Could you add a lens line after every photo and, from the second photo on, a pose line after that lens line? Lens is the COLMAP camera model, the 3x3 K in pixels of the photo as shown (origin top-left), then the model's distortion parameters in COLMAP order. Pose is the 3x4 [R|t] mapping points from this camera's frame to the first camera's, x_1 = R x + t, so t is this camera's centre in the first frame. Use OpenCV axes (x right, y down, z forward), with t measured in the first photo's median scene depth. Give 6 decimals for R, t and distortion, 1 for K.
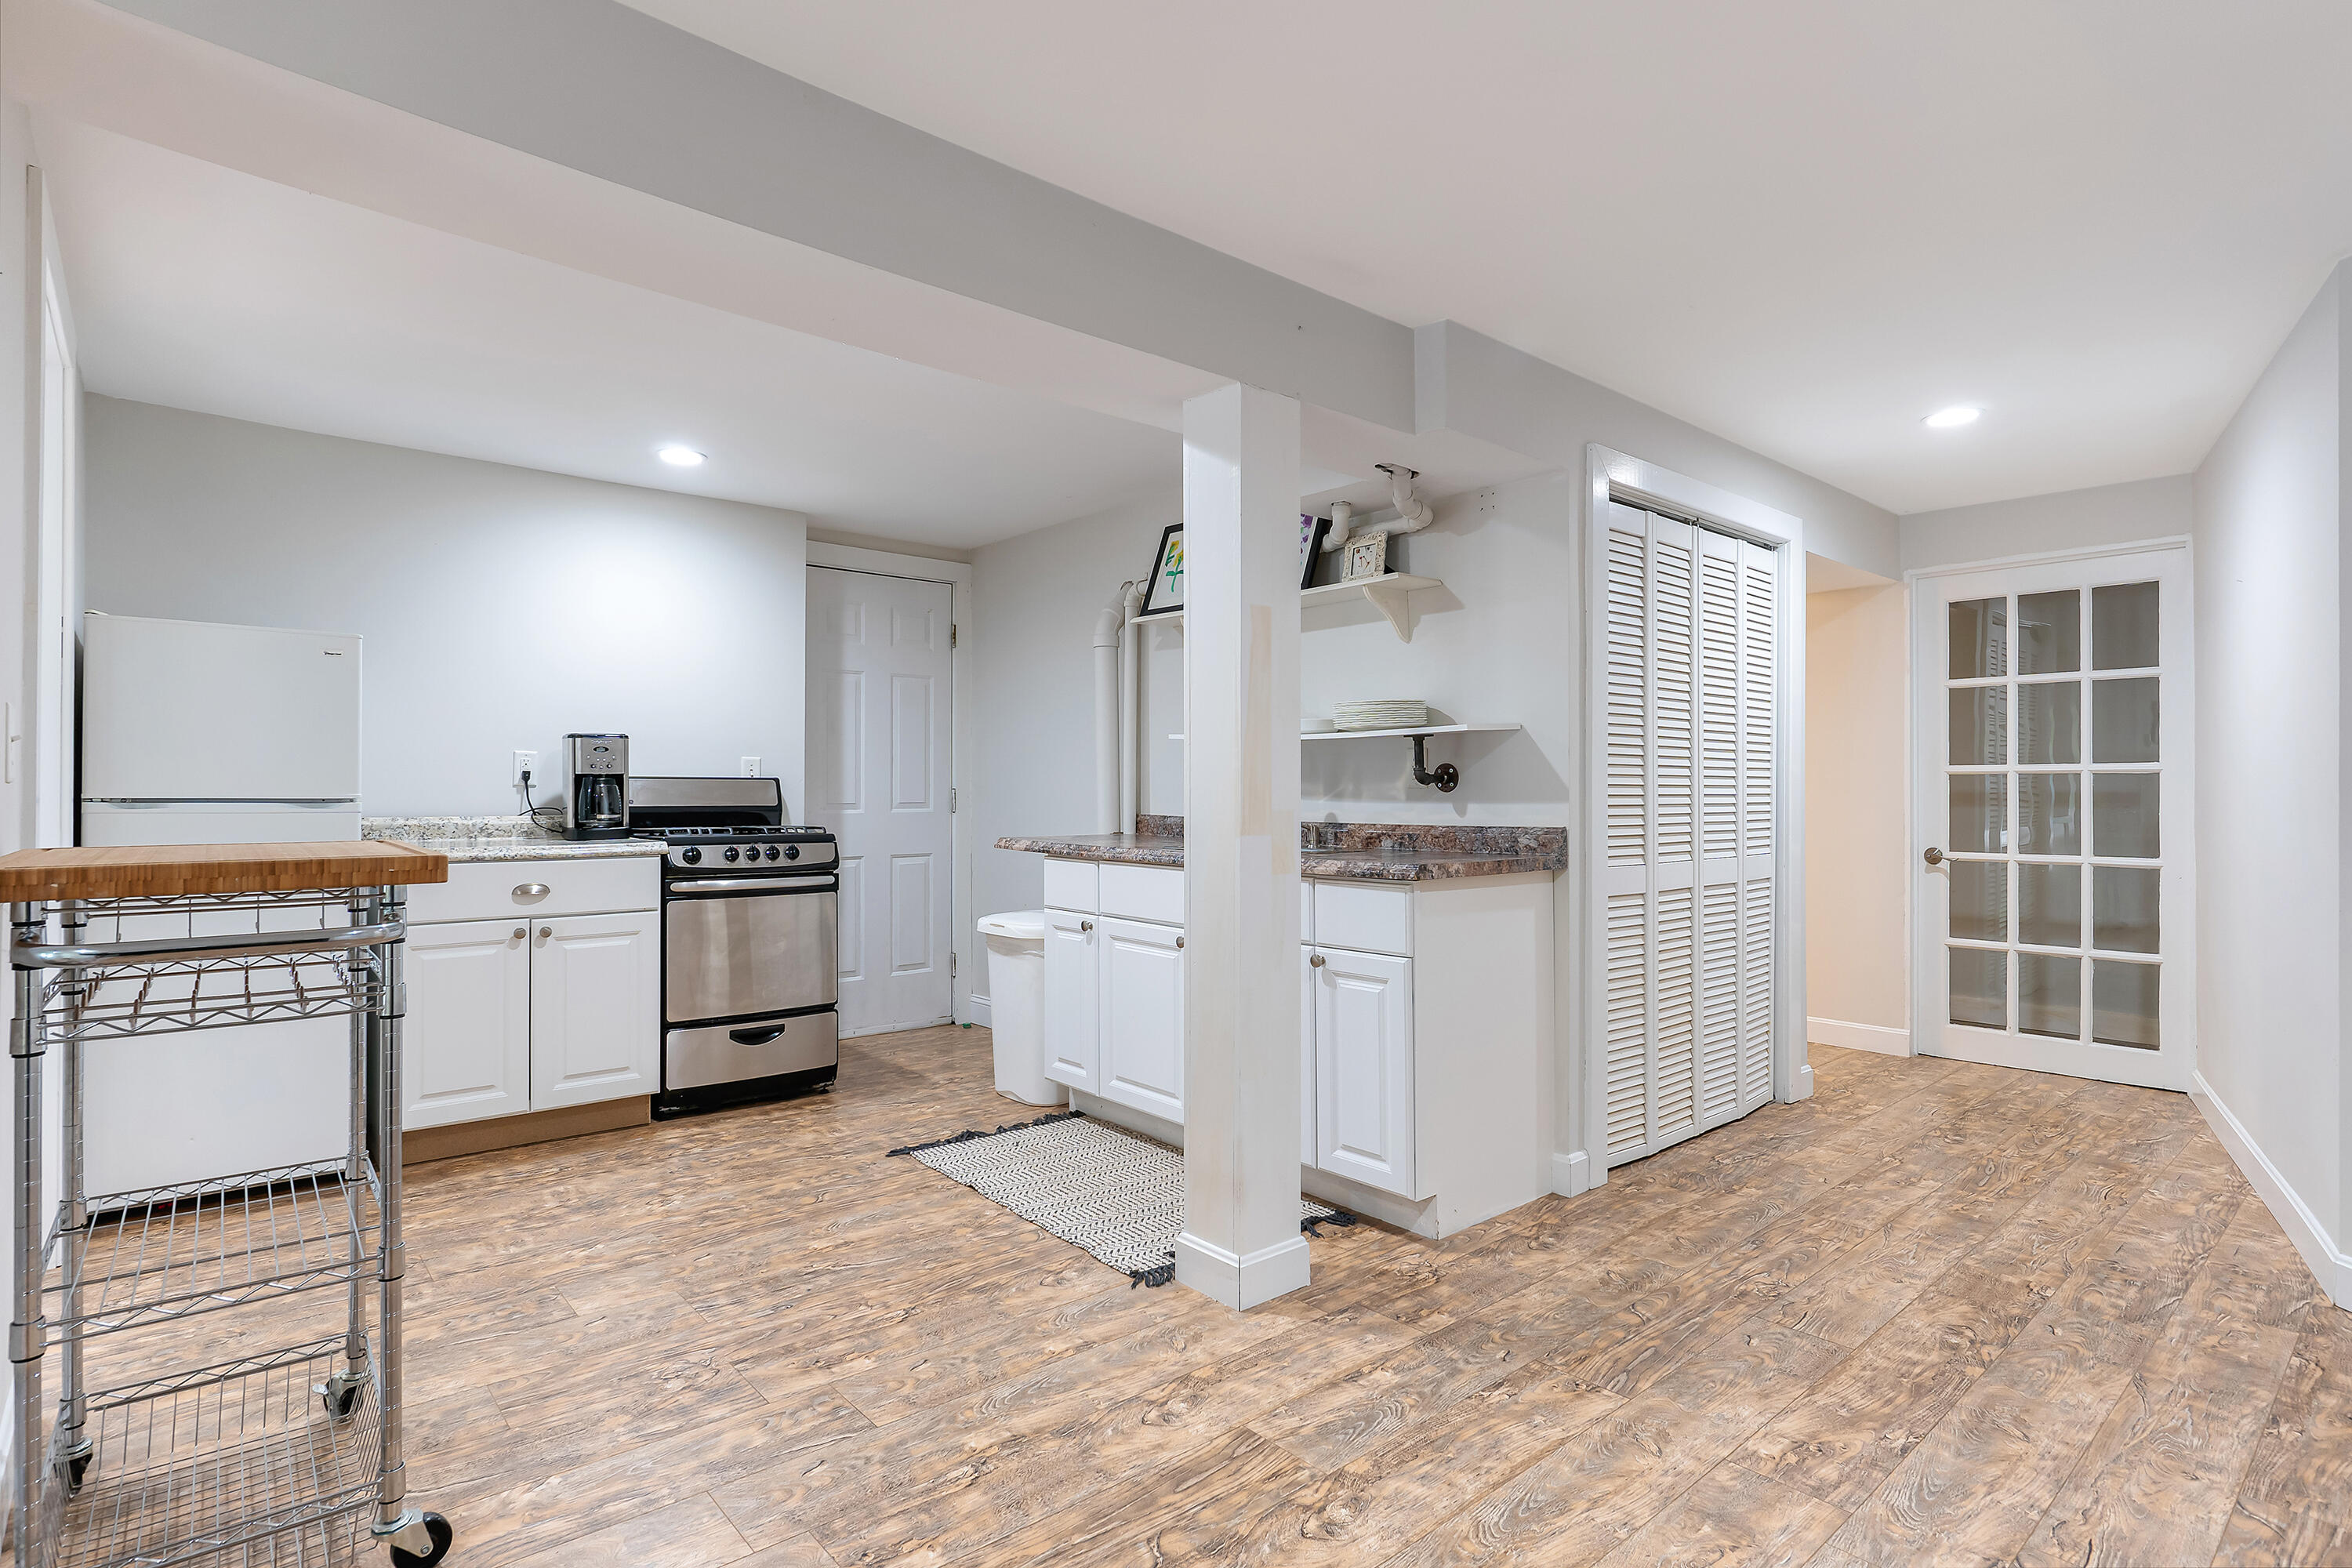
lens RADIAL K [[1187.8, 0, 1141.0], [0, 1187.8, 771.0], [0, 0, 1]] dist [-0.001480, -0.000091]
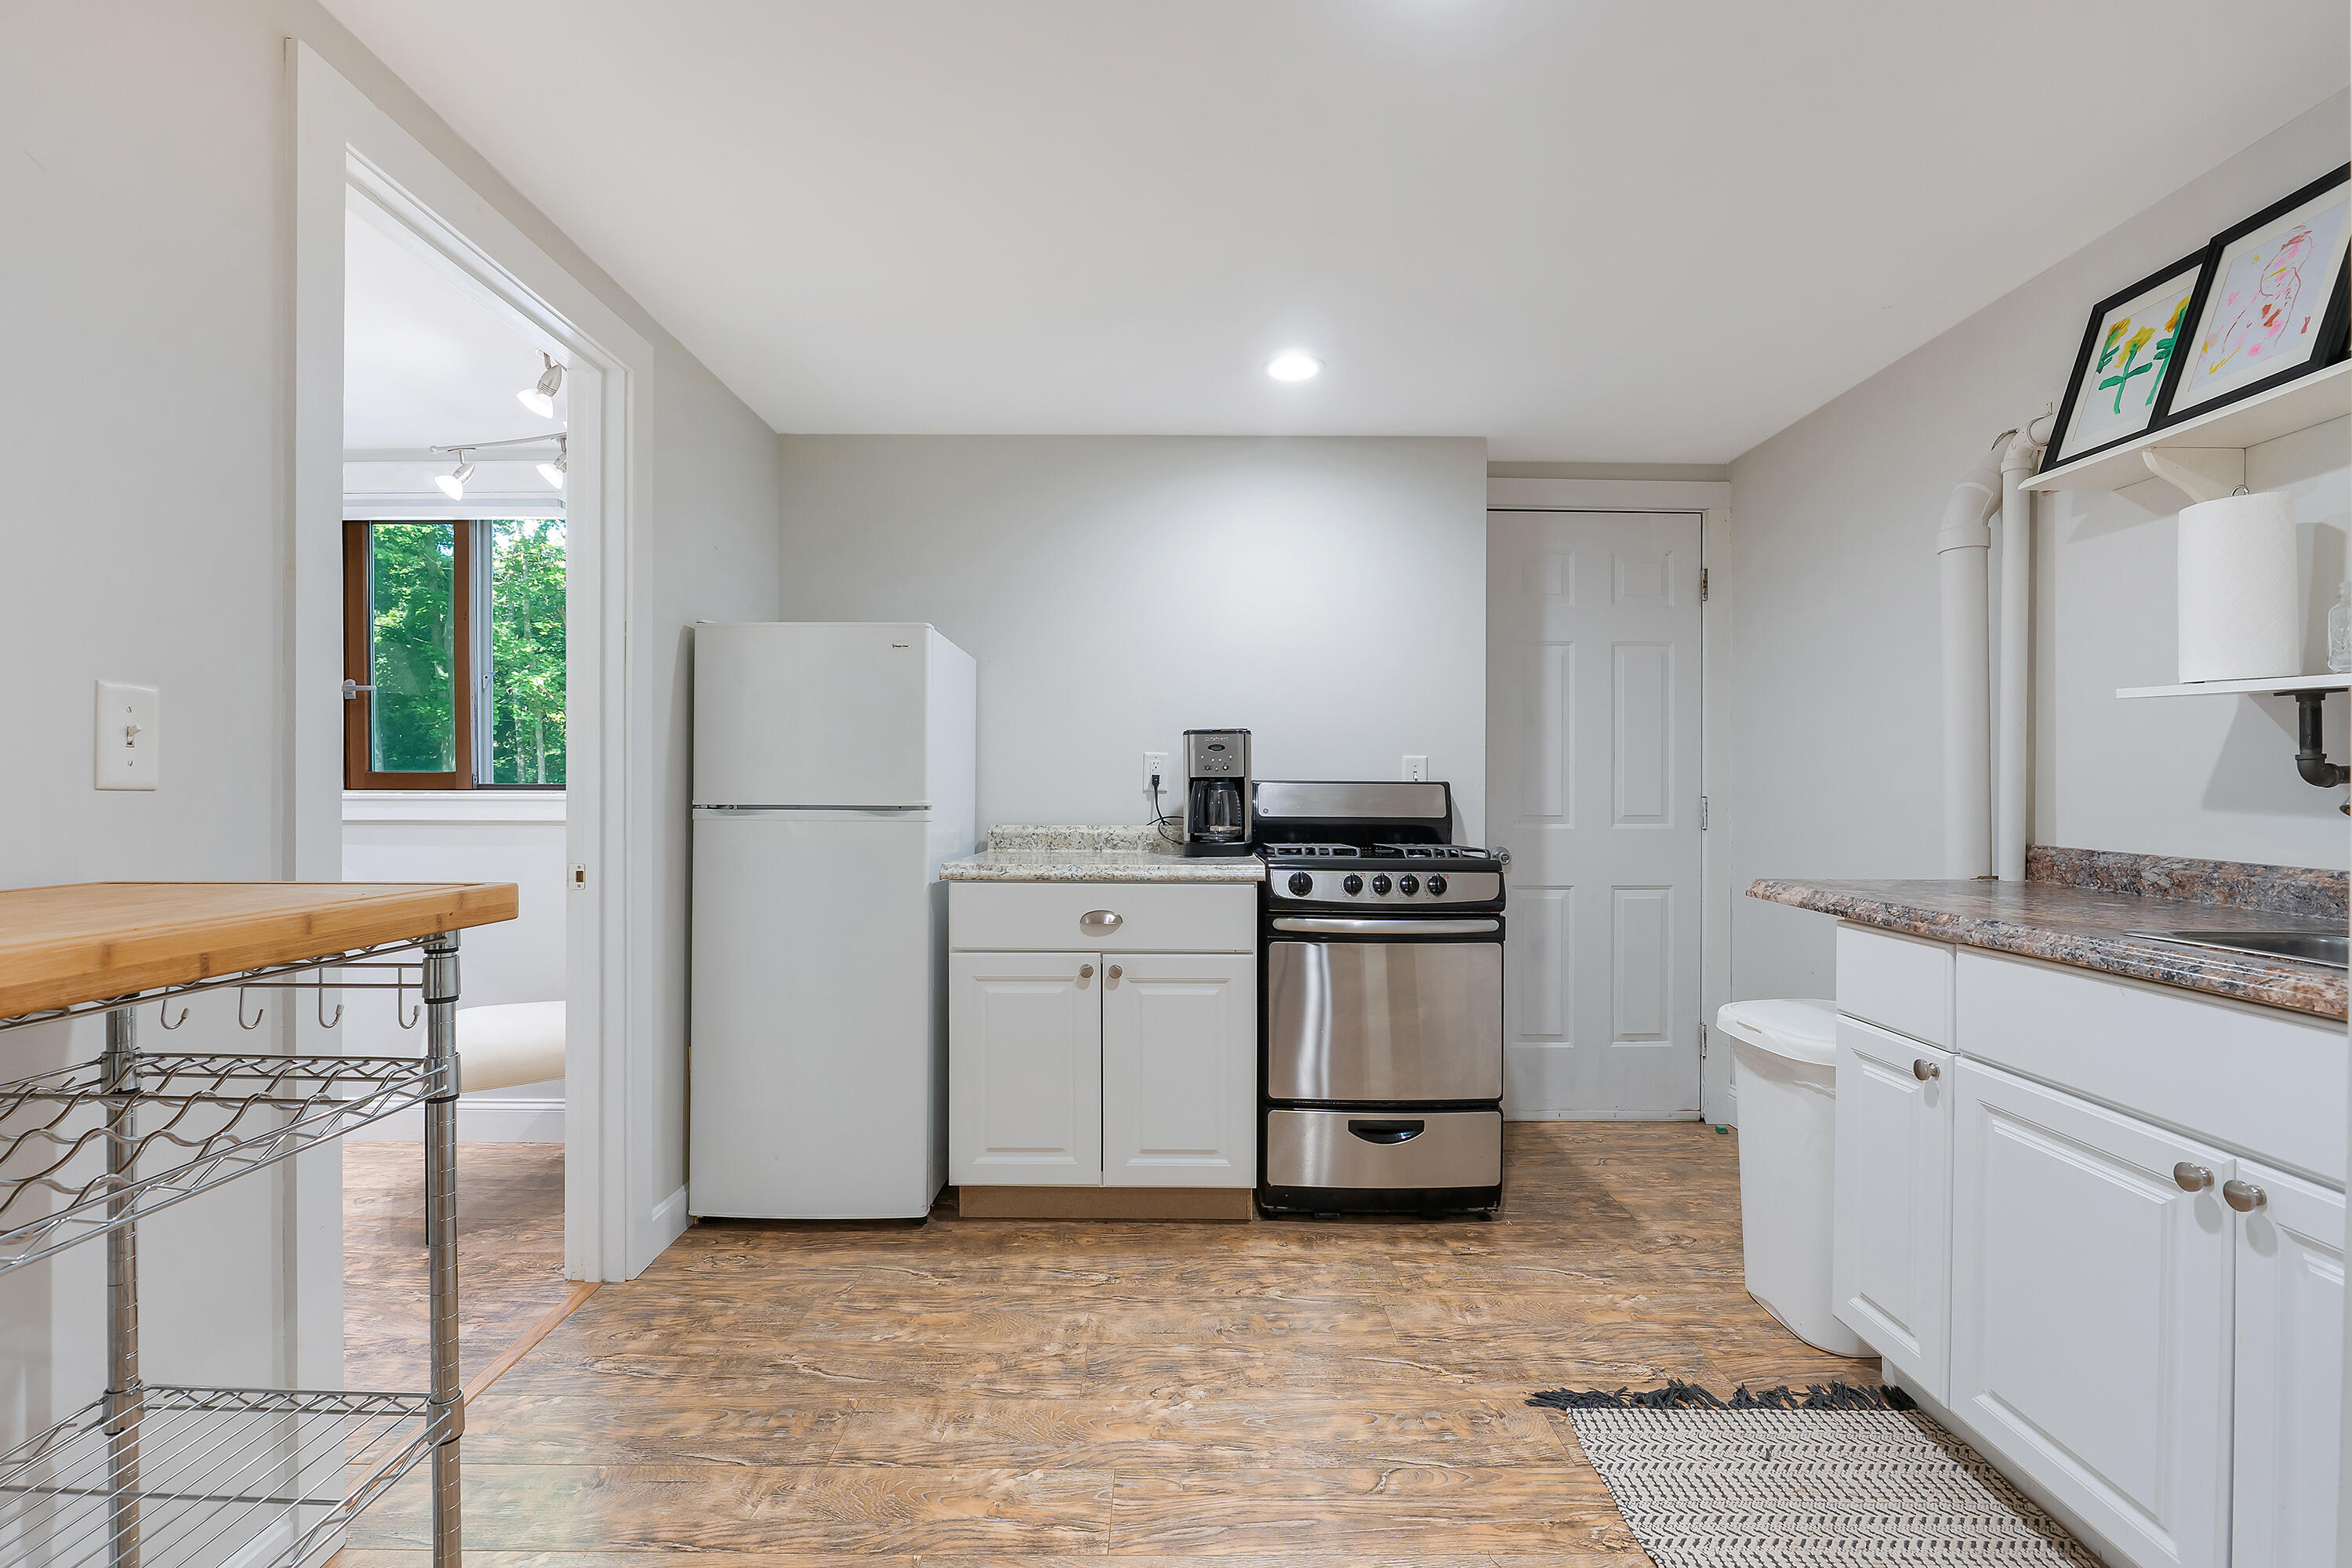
lens RADIAL K [[997.9, 0, 1185.2], [0, 997.9, 773.8], [0, 0, 1]] dist [-0.049554, 0.000262]
pose [[0.770505, -0.008026, -0.637384, -0.027063], [0.004935, 0.999966, -0.006626, 0.004461], [0.637415, 0.001960, 0.770518, 0.468078]]
